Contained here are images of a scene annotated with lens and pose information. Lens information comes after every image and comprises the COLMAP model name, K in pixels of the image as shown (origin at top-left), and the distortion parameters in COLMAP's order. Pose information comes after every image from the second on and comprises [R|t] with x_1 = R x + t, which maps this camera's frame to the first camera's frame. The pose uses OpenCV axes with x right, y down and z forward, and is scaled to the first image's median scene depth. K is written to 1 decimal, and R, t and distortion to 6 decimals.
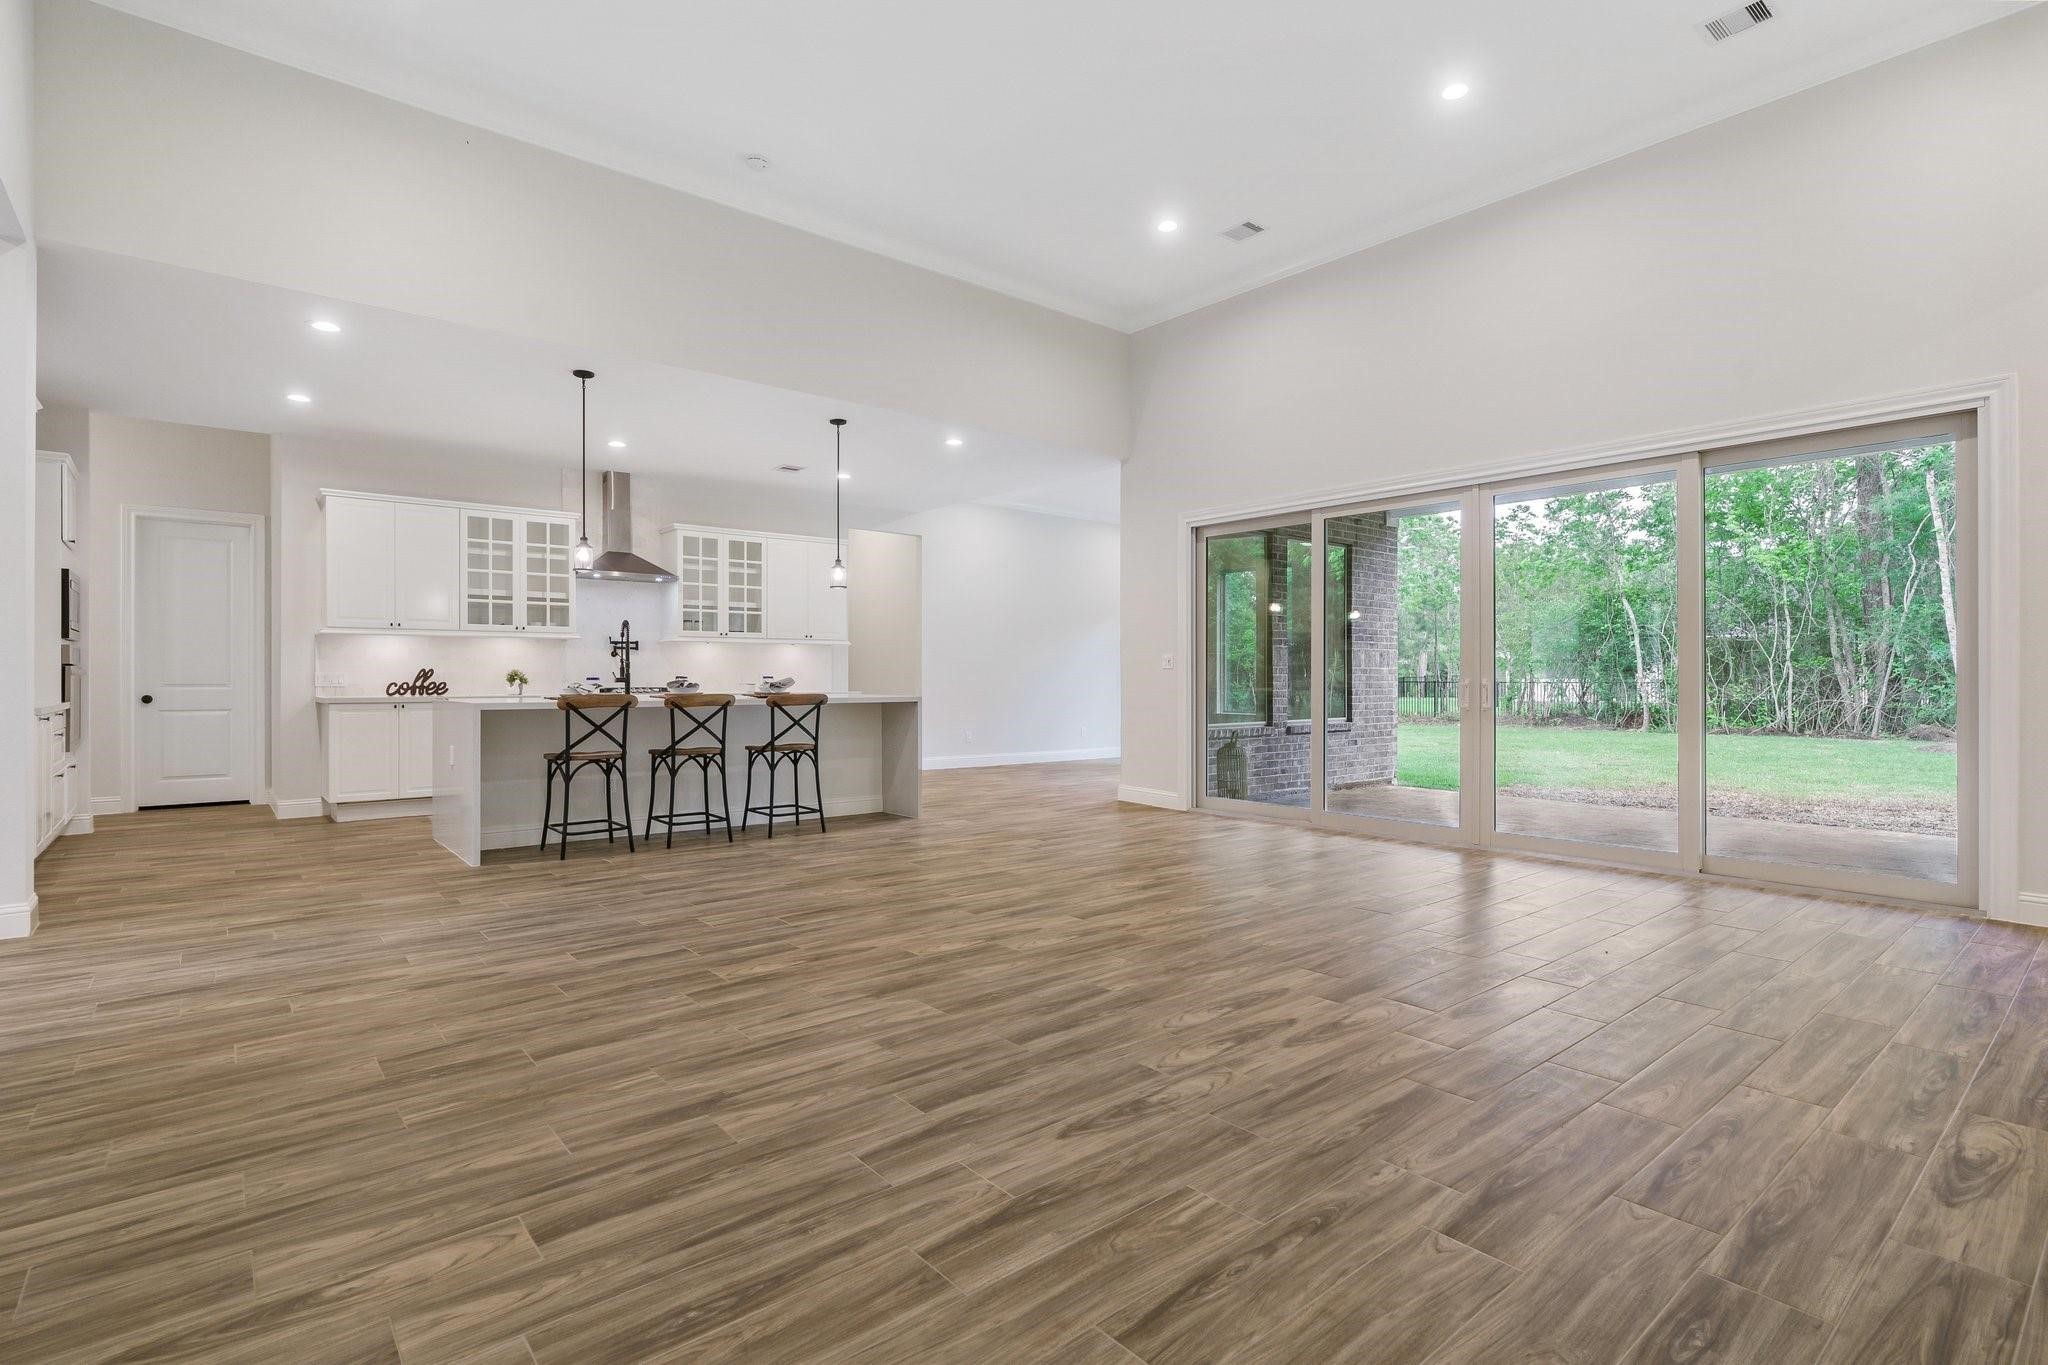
lens RADIAL K [[983.0, 0, 1009.8], [0, 983.0, 671.9], [0, 0, 1]] dist [-0.005827, -0.002322]
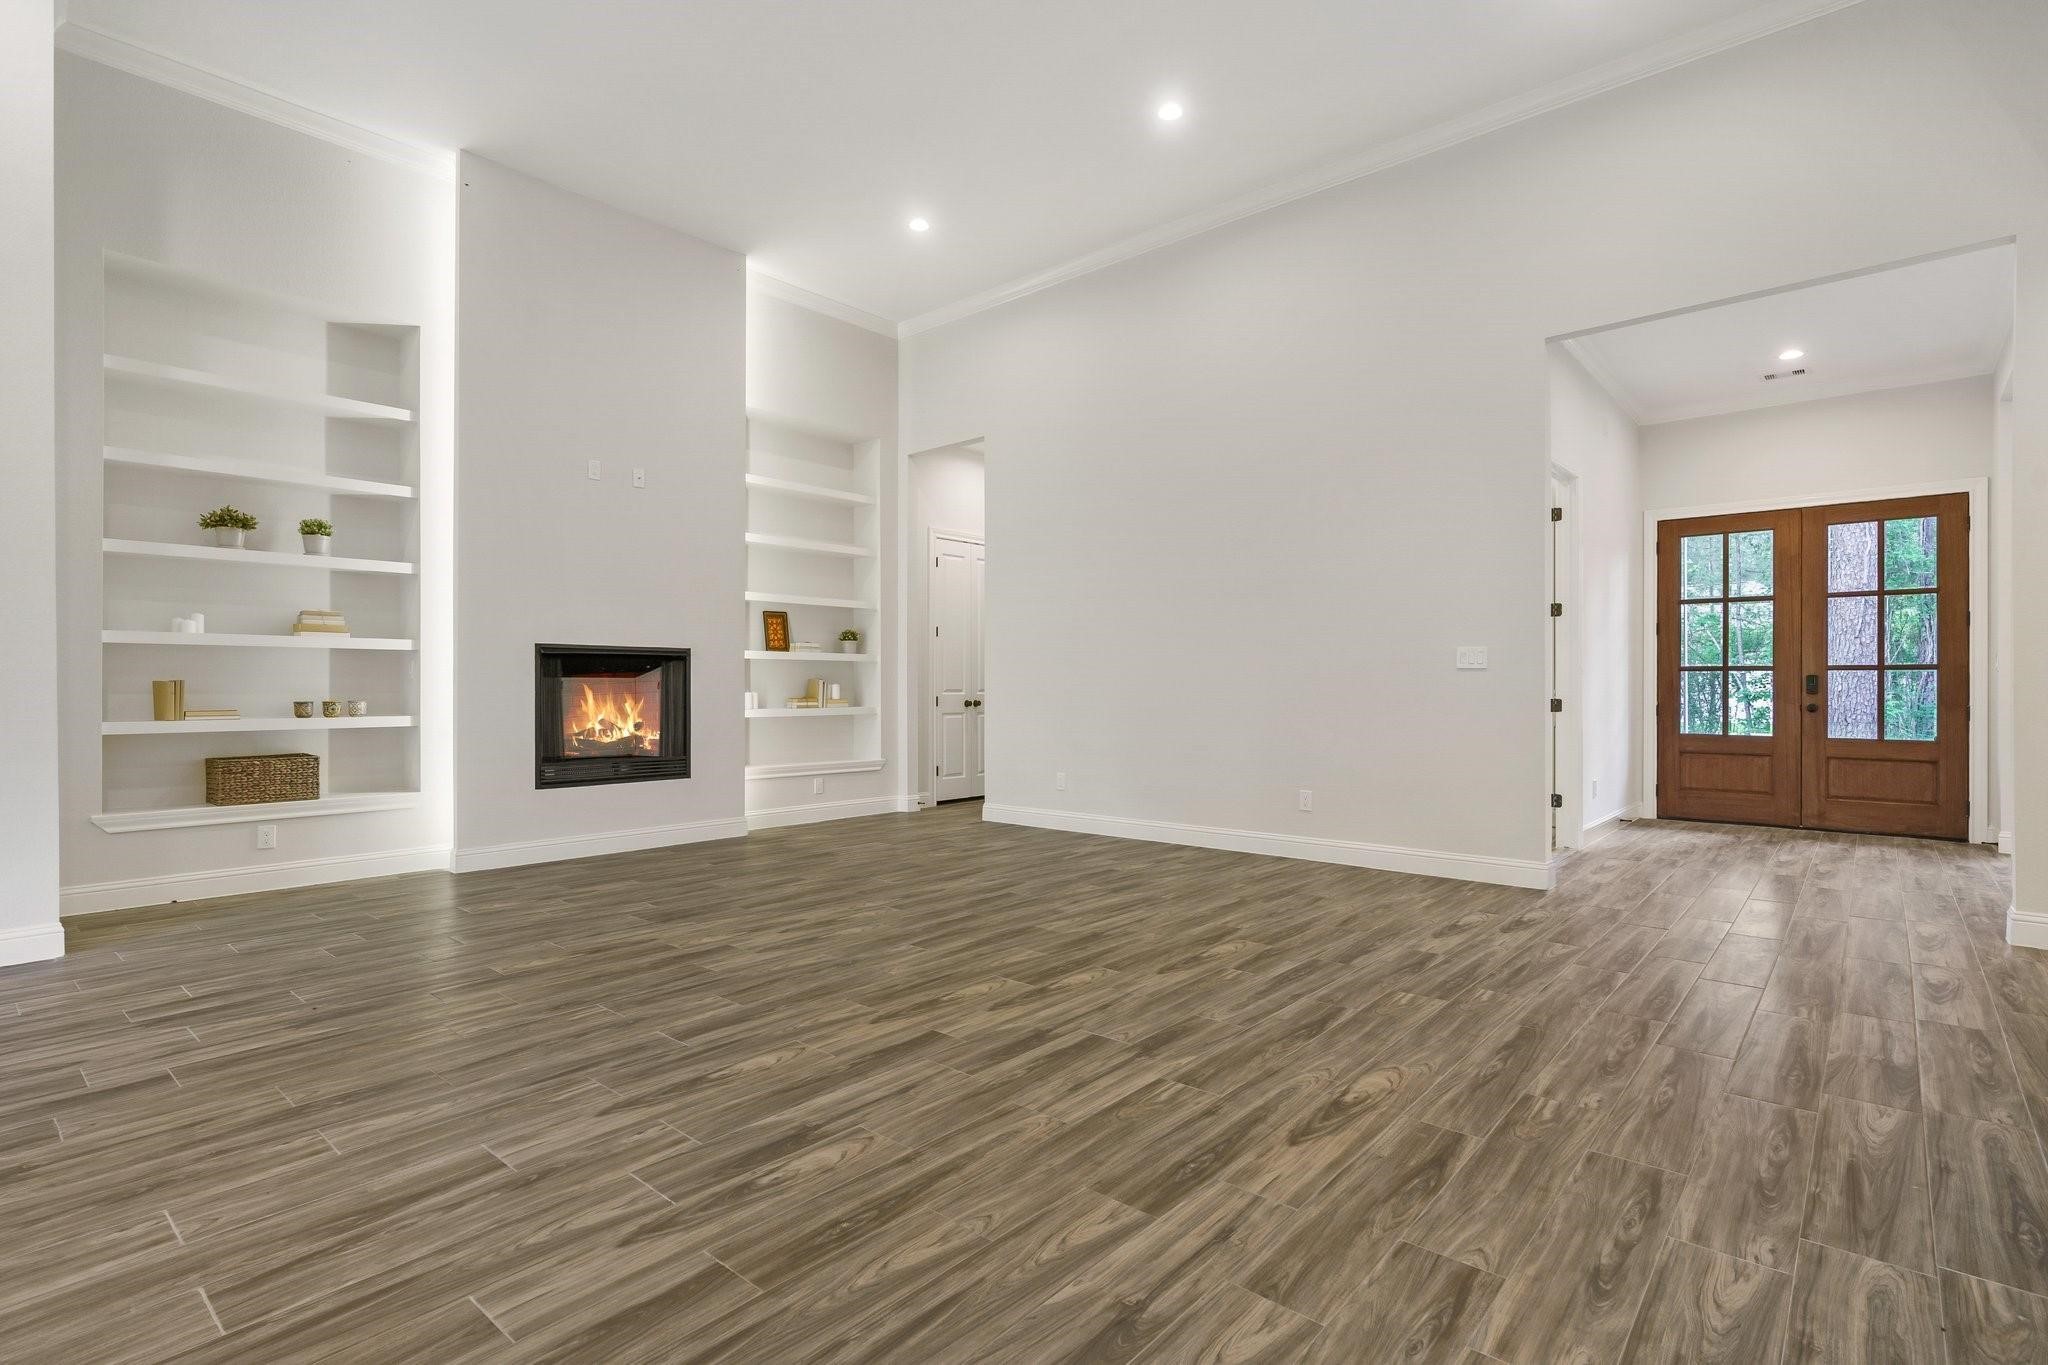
lens RADIAL K [[983.0, 0, 1014.4], [0, 983.0, 687.9], [0, 0, 1]] dist [-0.005827, -0.002322]
pose [[-0.987088, 0.005504, -0.160082, 0.156717], [0.005072, 0.999982, 0.003108, 0.007364], [0.160096, 0.002256, -0.987099, 2.053191]]
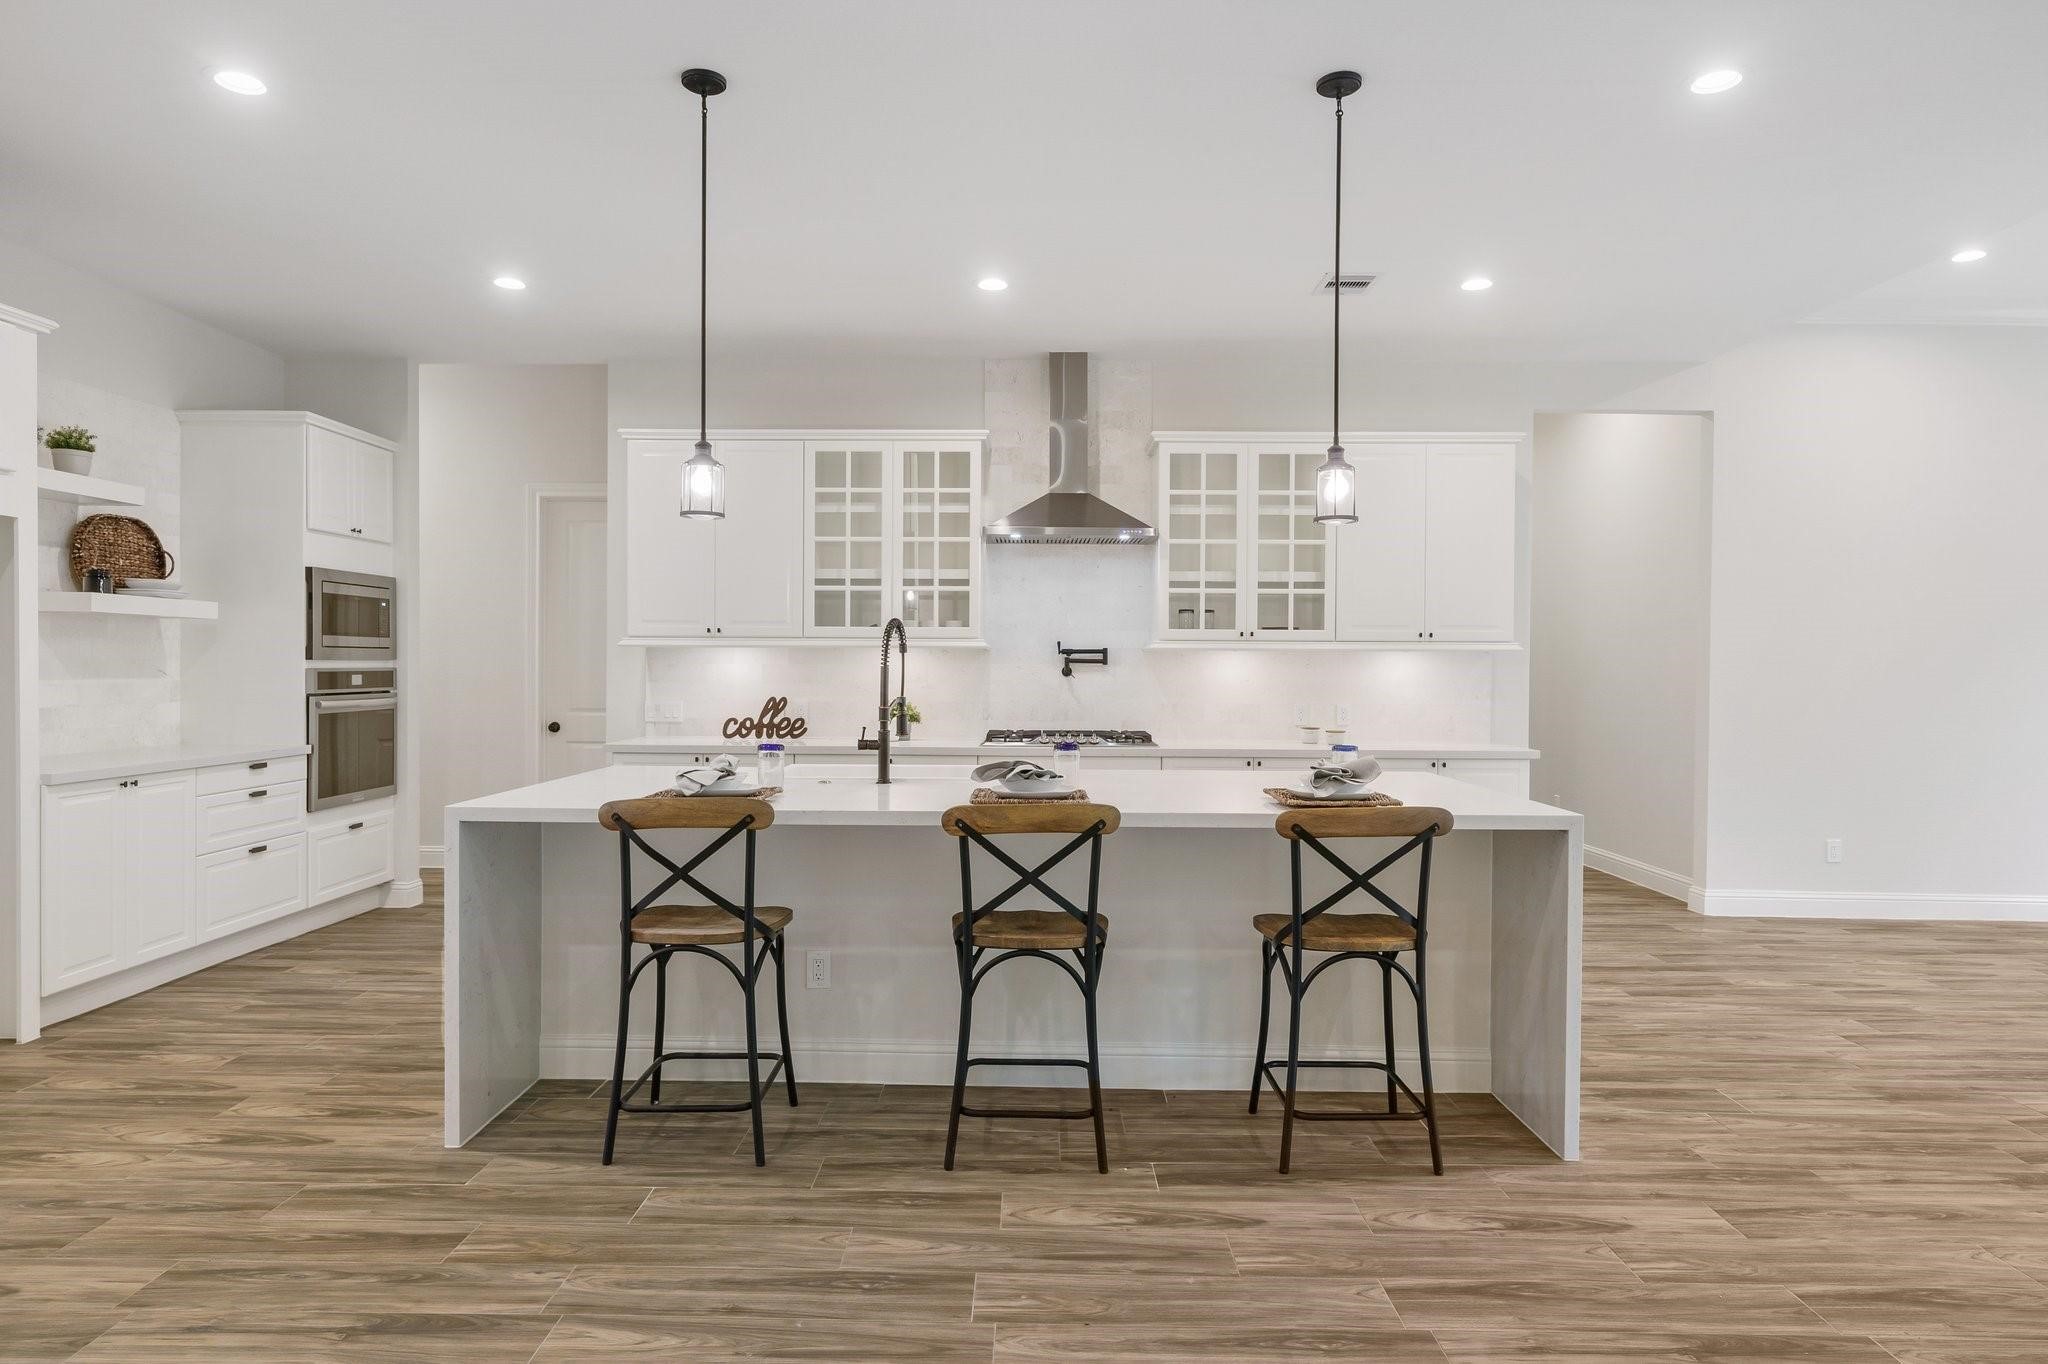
lens RADIAL K [[1182.0, 0, 1024.4], [0, 1182.0, 676.6], [0, 0, 1]] dist [-0.003891, 0.003283]
pose [[0.770712, 0.011577, -0.637078, 0.051322], [-0.003787, 0.999900, 0.013589, -0.062881], [0.637172, -0.008061, 0.770679, 1.146951]]
